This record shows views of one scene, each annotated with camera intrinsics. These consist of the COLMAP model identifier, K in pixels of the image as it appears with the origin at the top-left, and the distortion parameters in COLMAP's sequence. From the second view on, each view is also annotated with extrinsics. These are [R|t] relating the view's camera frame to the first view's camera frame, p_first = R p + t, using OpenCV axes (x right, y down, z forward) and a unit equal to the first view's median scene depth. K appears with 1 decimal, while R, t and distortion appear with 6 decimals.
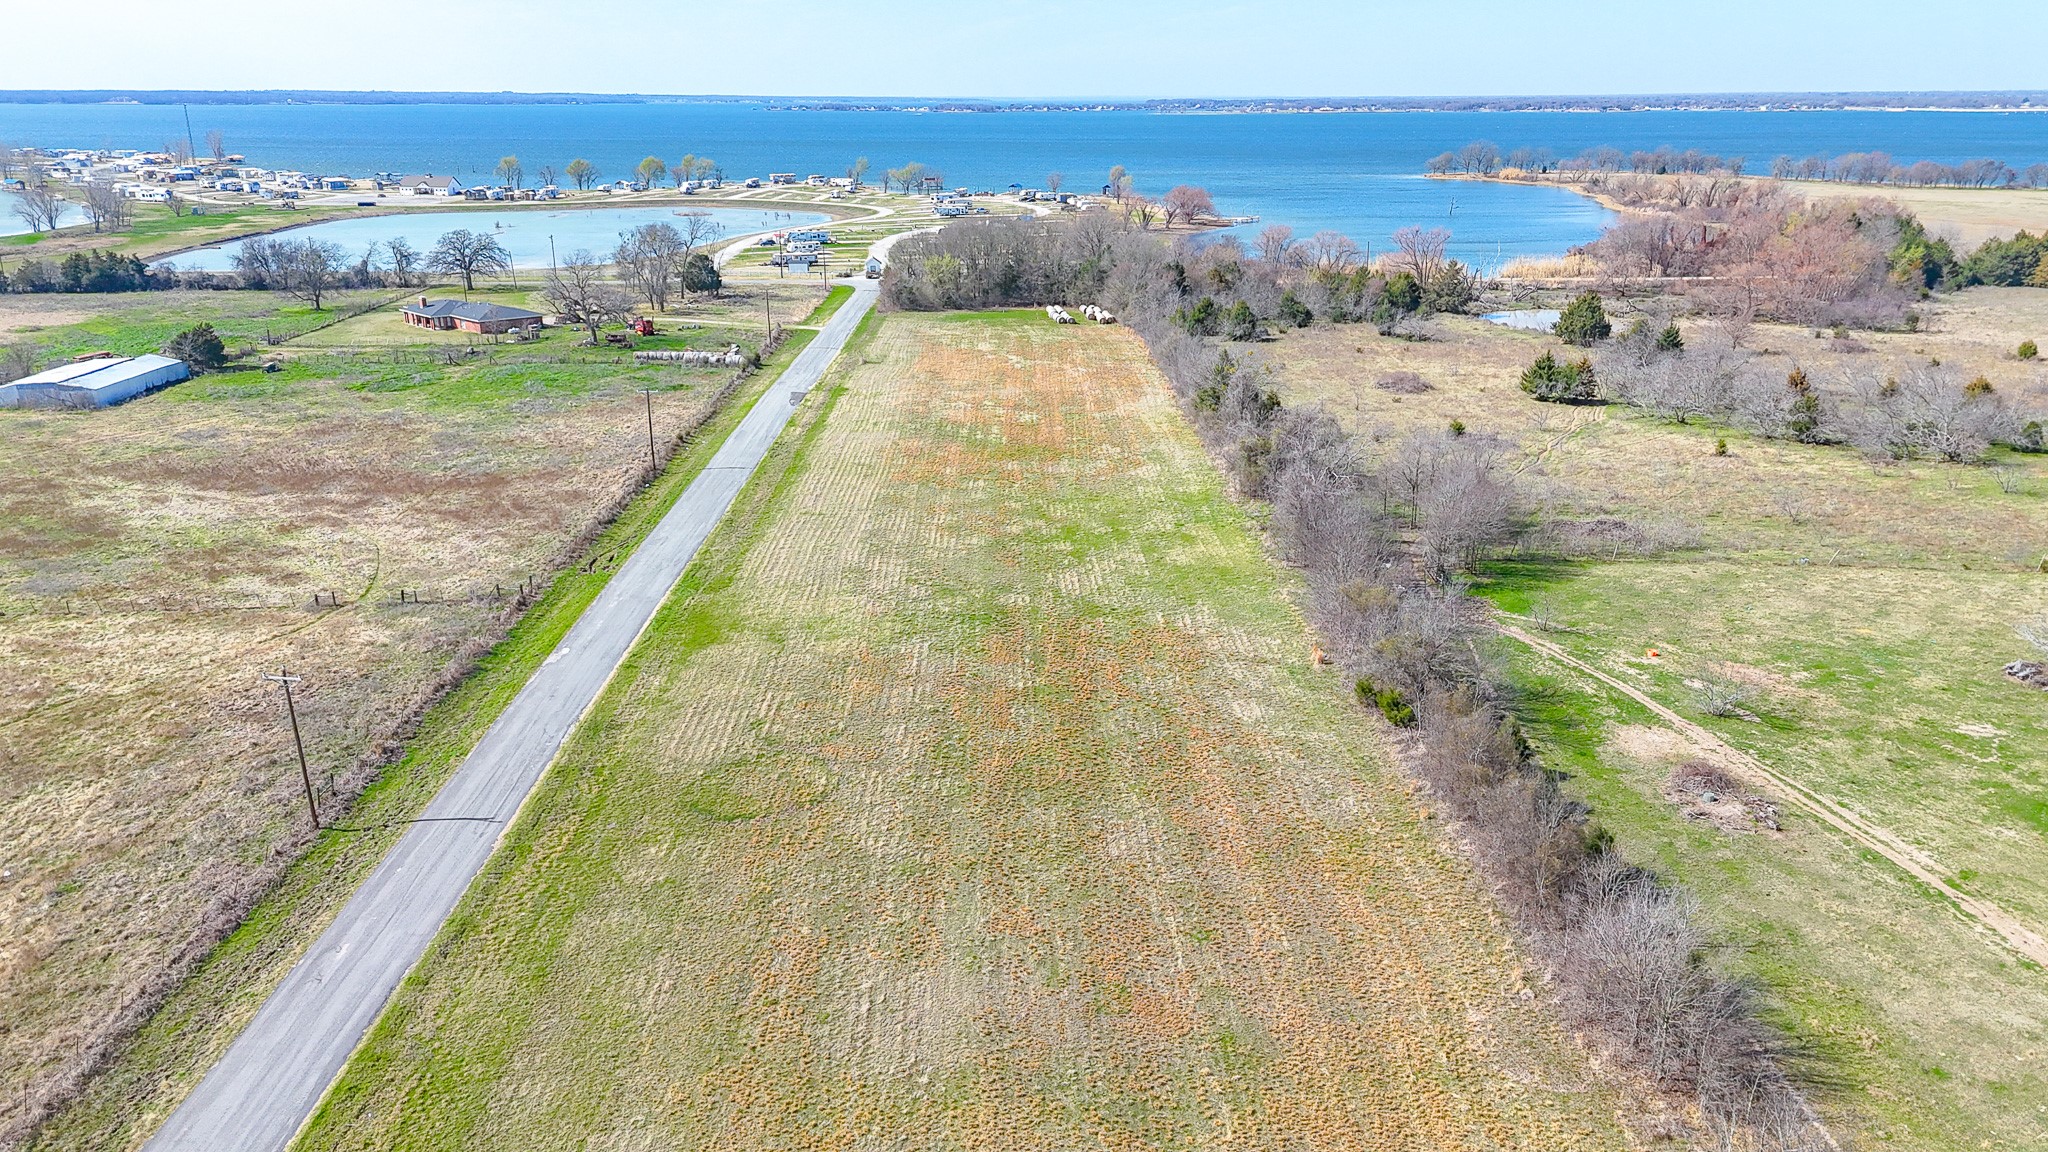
lens RADIAL K [[1496.8, 0, 1024.0], [0, 1496.8, 576.0], [0, 0, 1]] dist [0.073042, -0.064838]
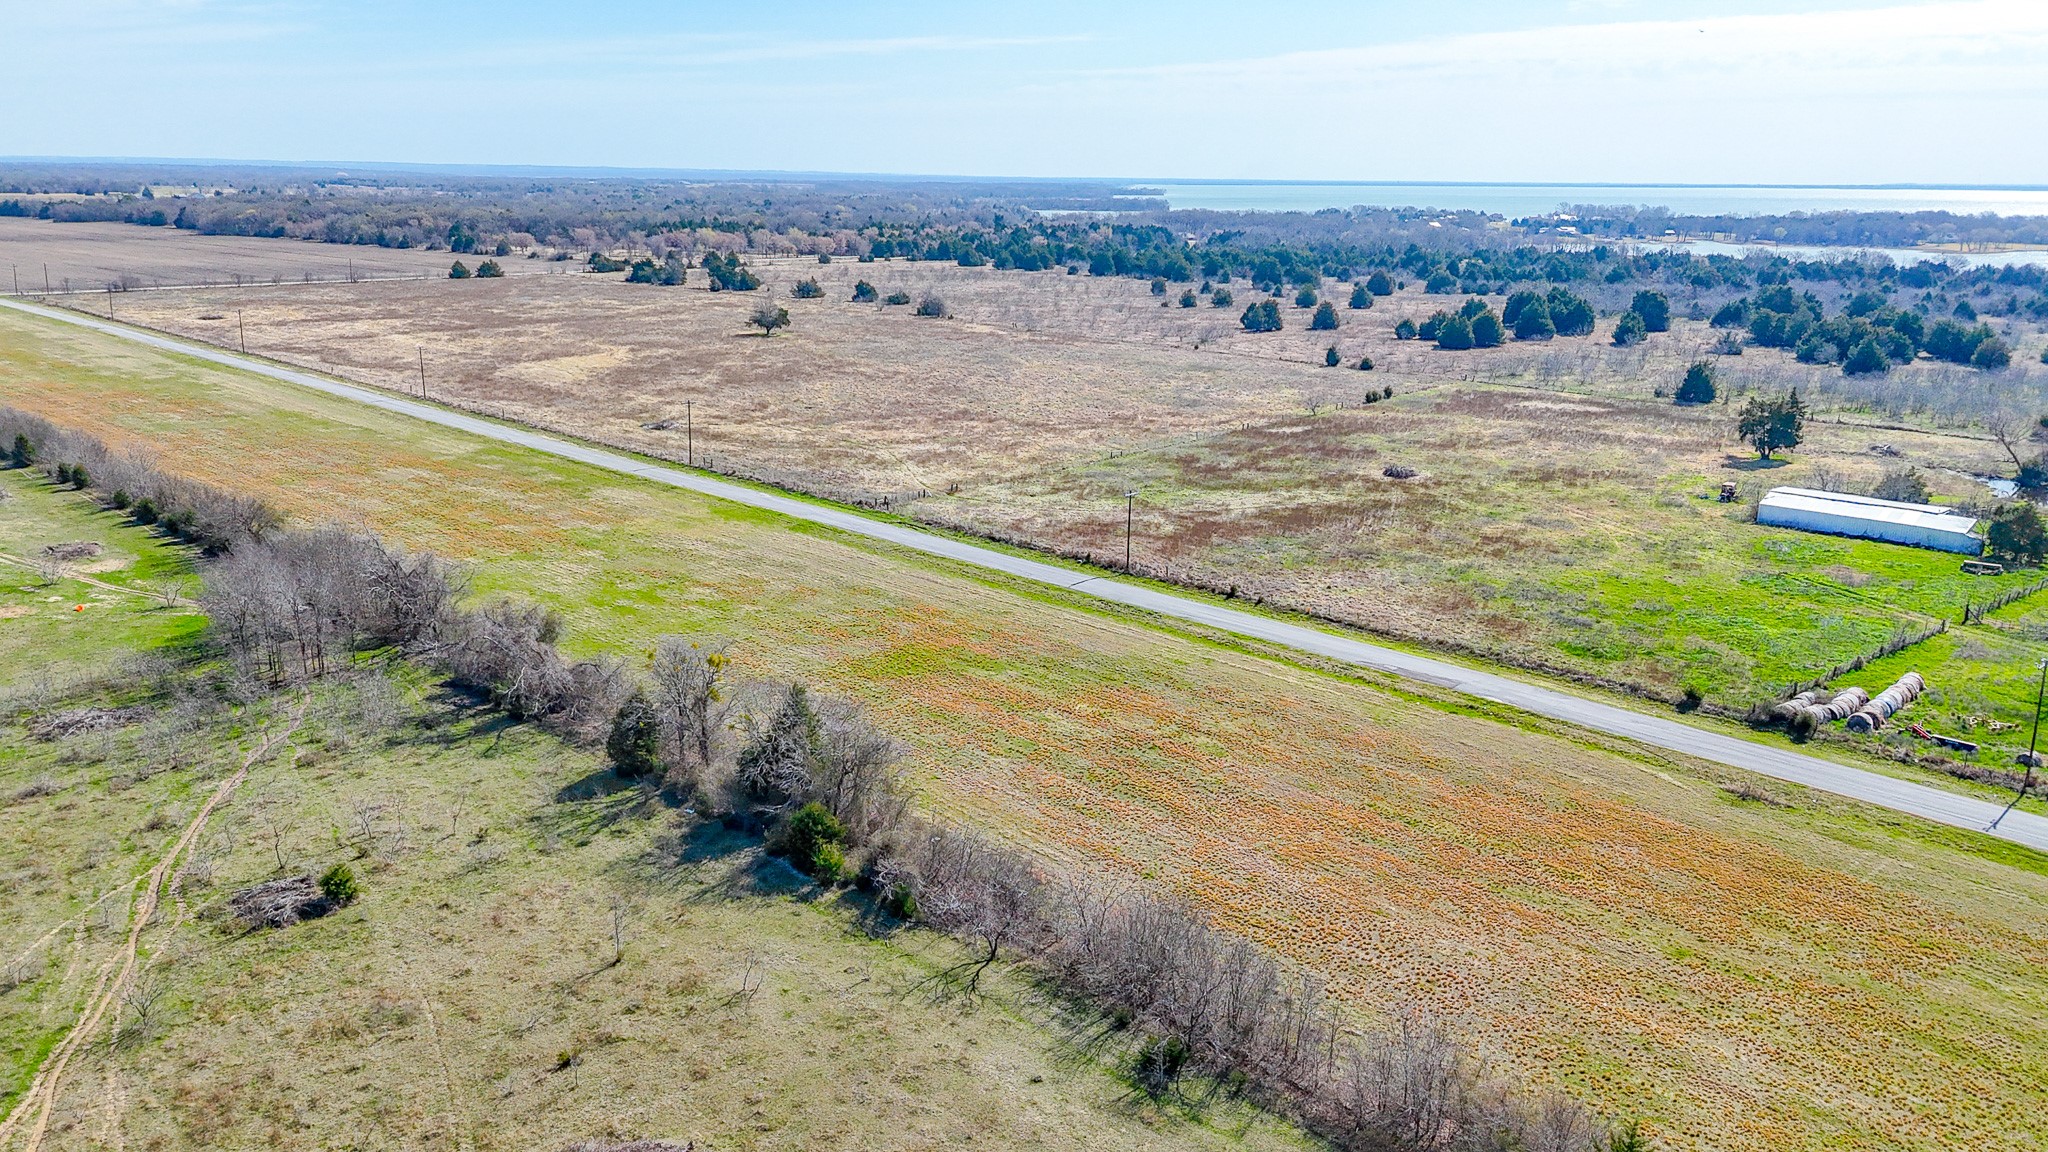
lens RADIAL K [[1496.8, 0, 1024.0], [0, 1496.8, 576.0], [0, 0, 1]] dist [0.073042, -0.064838]
pose [[-0.700621, 0.177647, -0.691065, 0.330704], [-0.229633, 0.860849, 0.454101, -0.335929], [0.675573, 0.476844, -0.562336, 1.006533]]
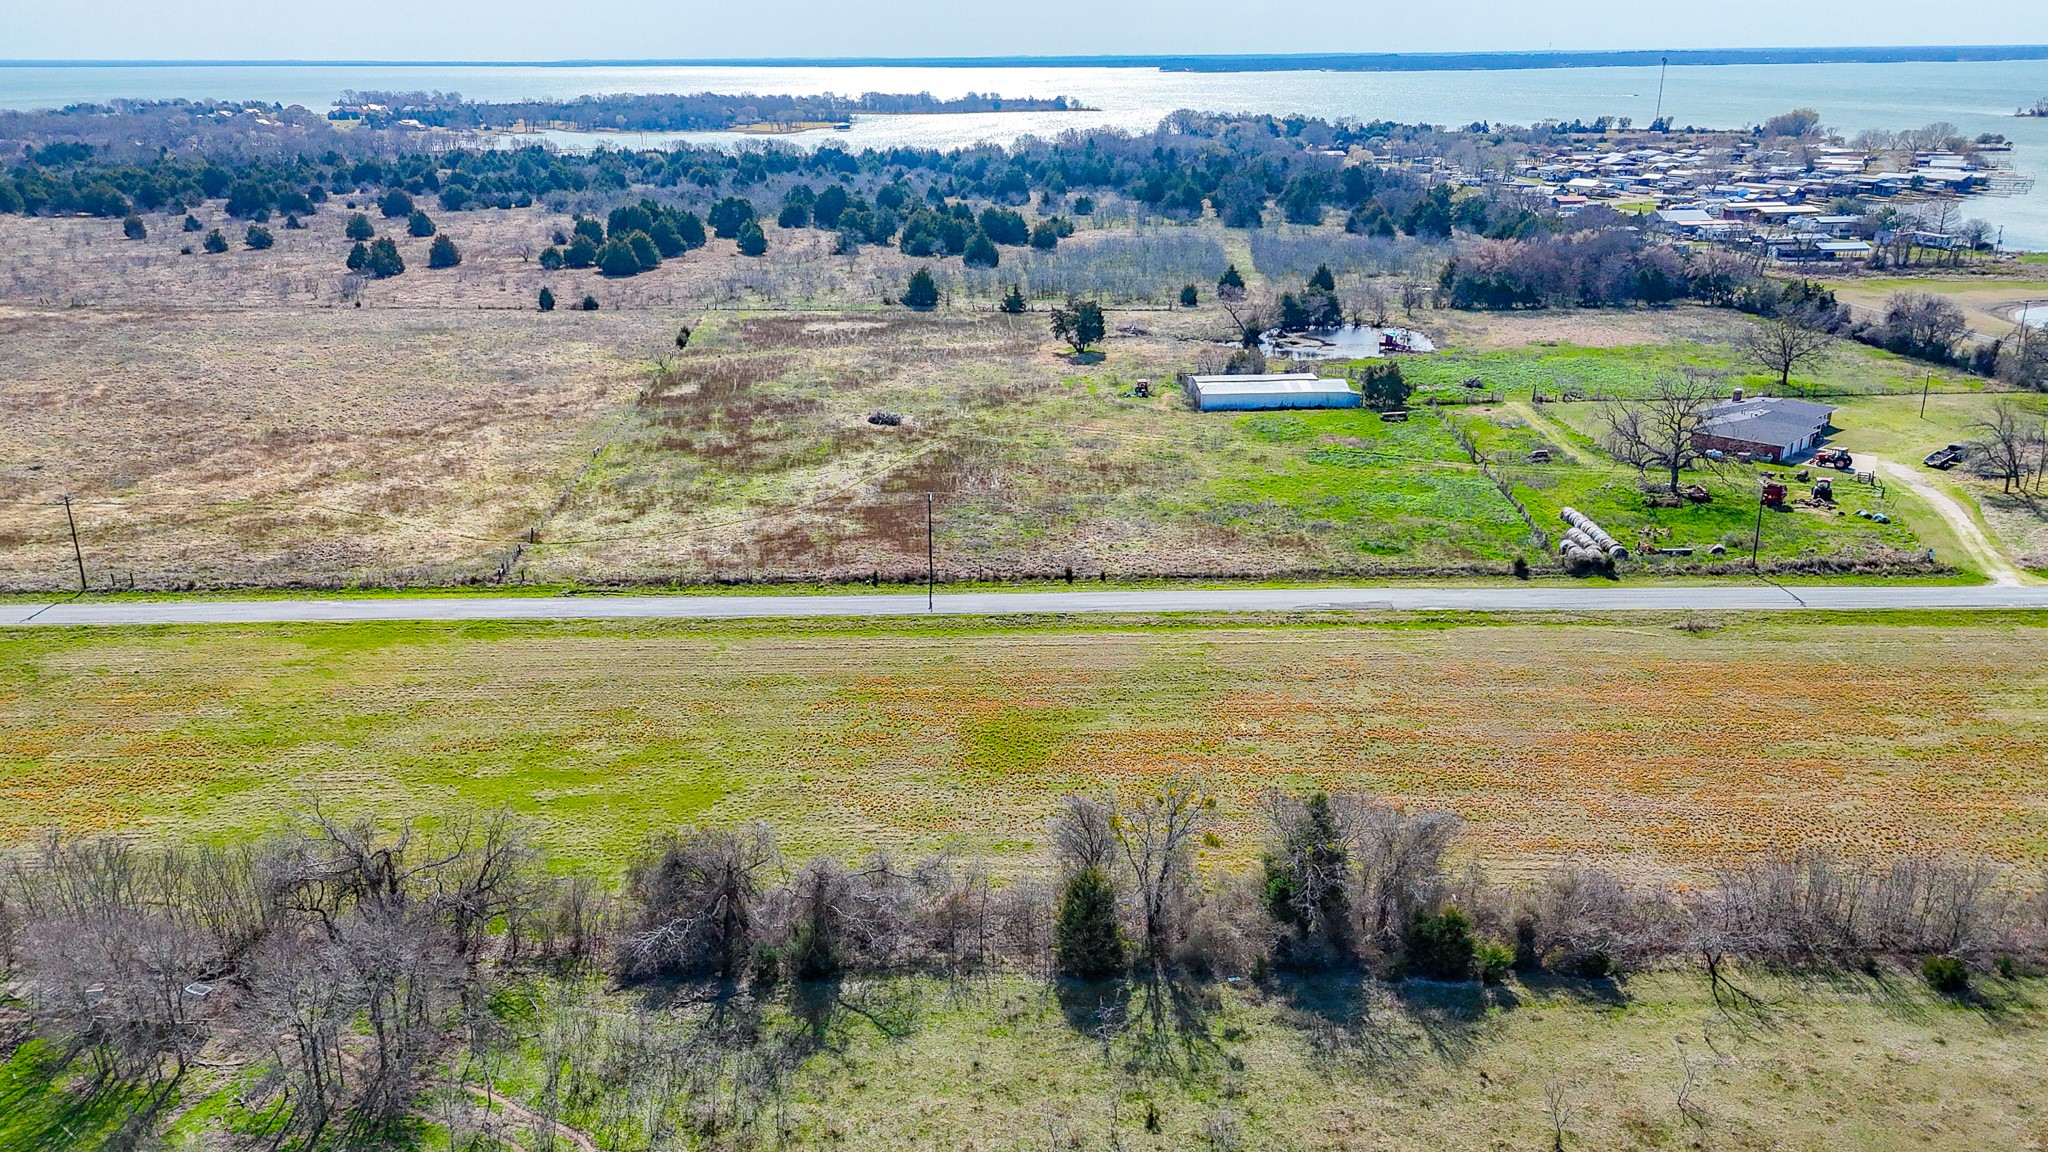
lens RADIAL K [[1496.8, 0, 1024.0], [0, 1496.8, 576.0], [0, 0, 1]] dist [0.073042, -0.064838]
pose [[0.007542, 0.328224, -0.944570, 0.422230], [-0.301556, 0.901368, 0.310804, -0.251874], [0.953419, 0.282496, 0.105776, 0.634461]]
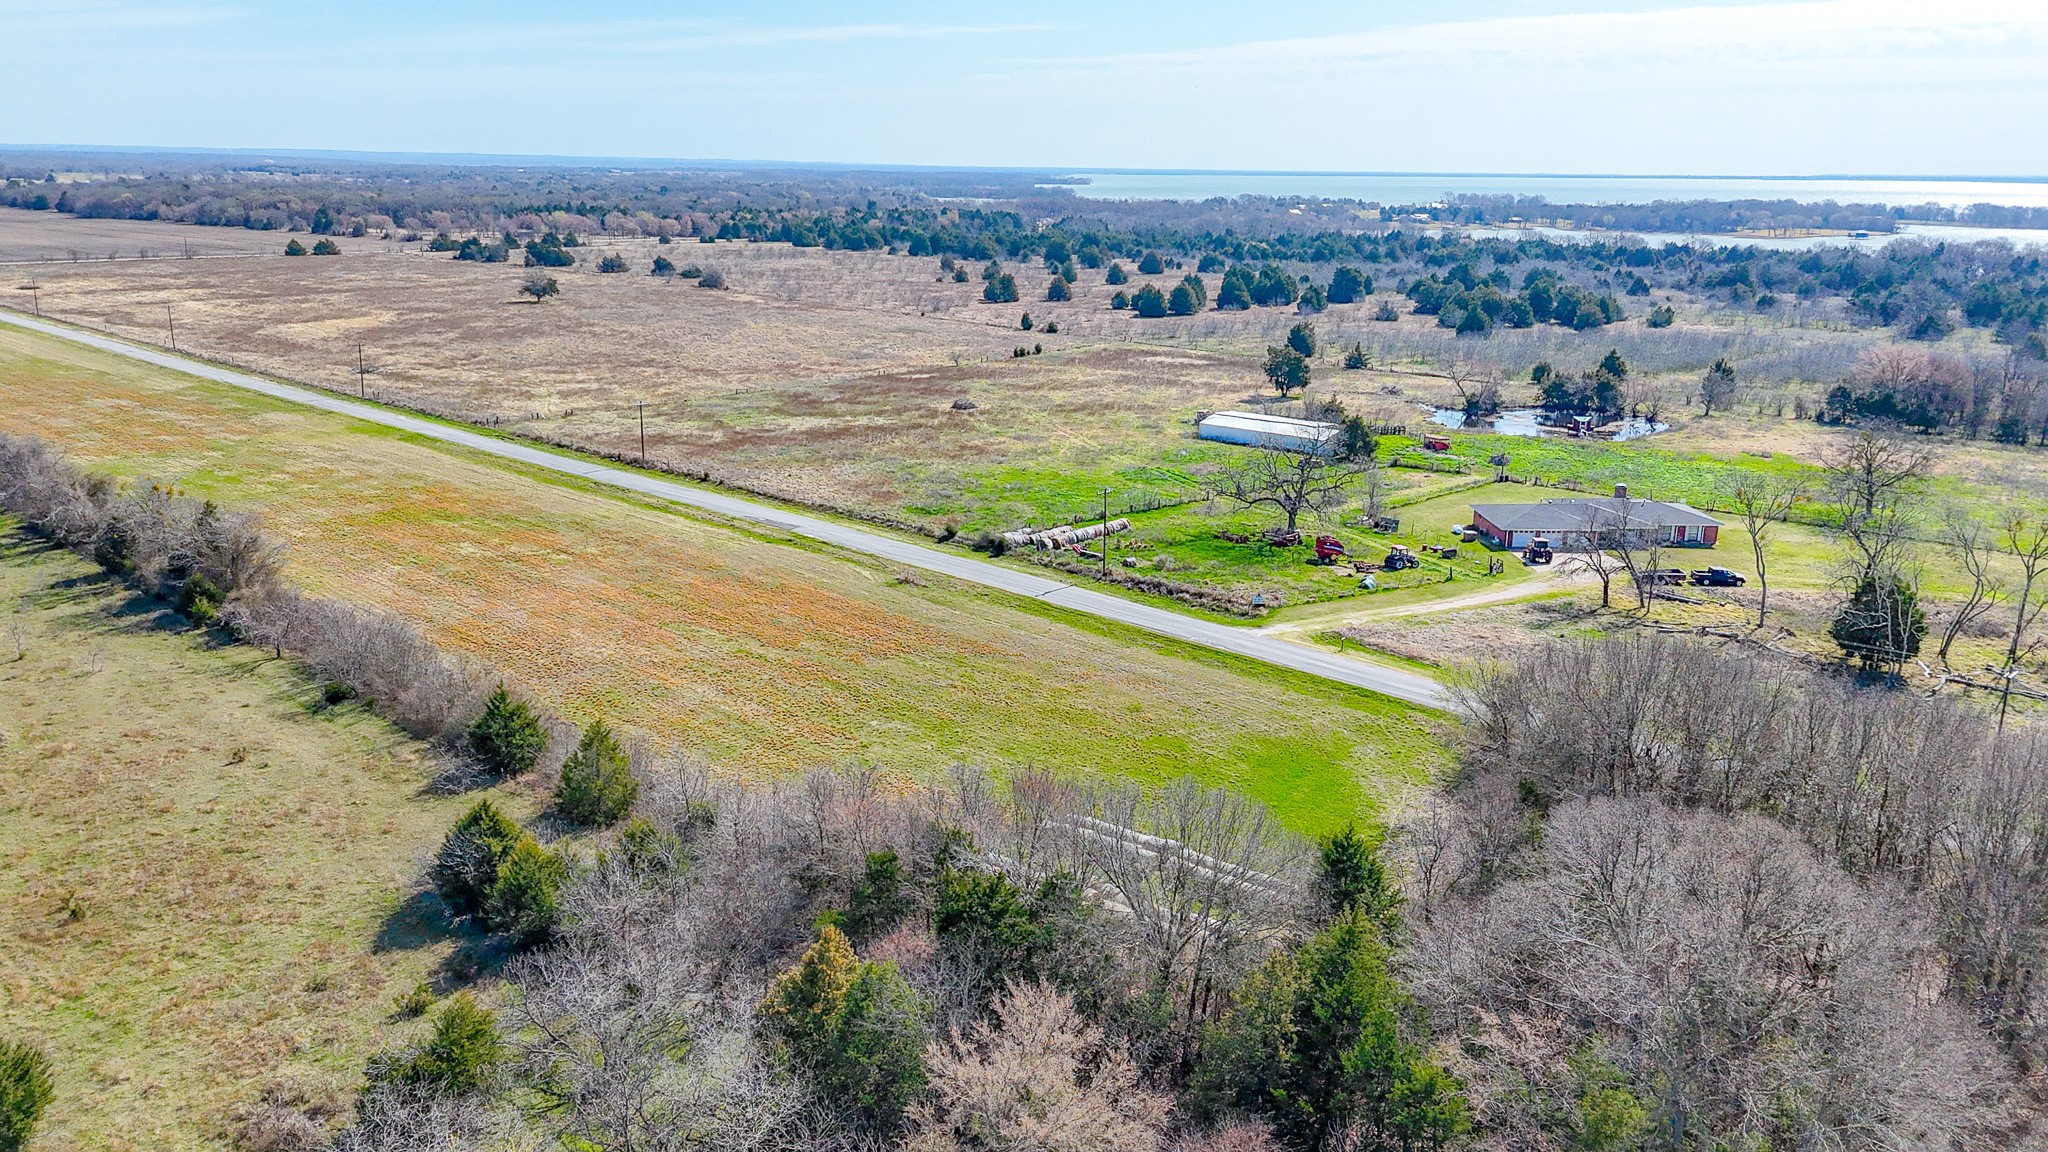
lens RADIAL K [[1496.8, 0, 1024.0], [0, 1496.8, 576.0], [0, 0, 1]] dist [0.073042, -0.064838]
pose [[-0.678031, 0.186690, -0.710929, 0.309591], [-0.237840, 0.859449, 0.452525, -0.429275], [0.695489, 0.475914, -0.538331, 1.300479]]
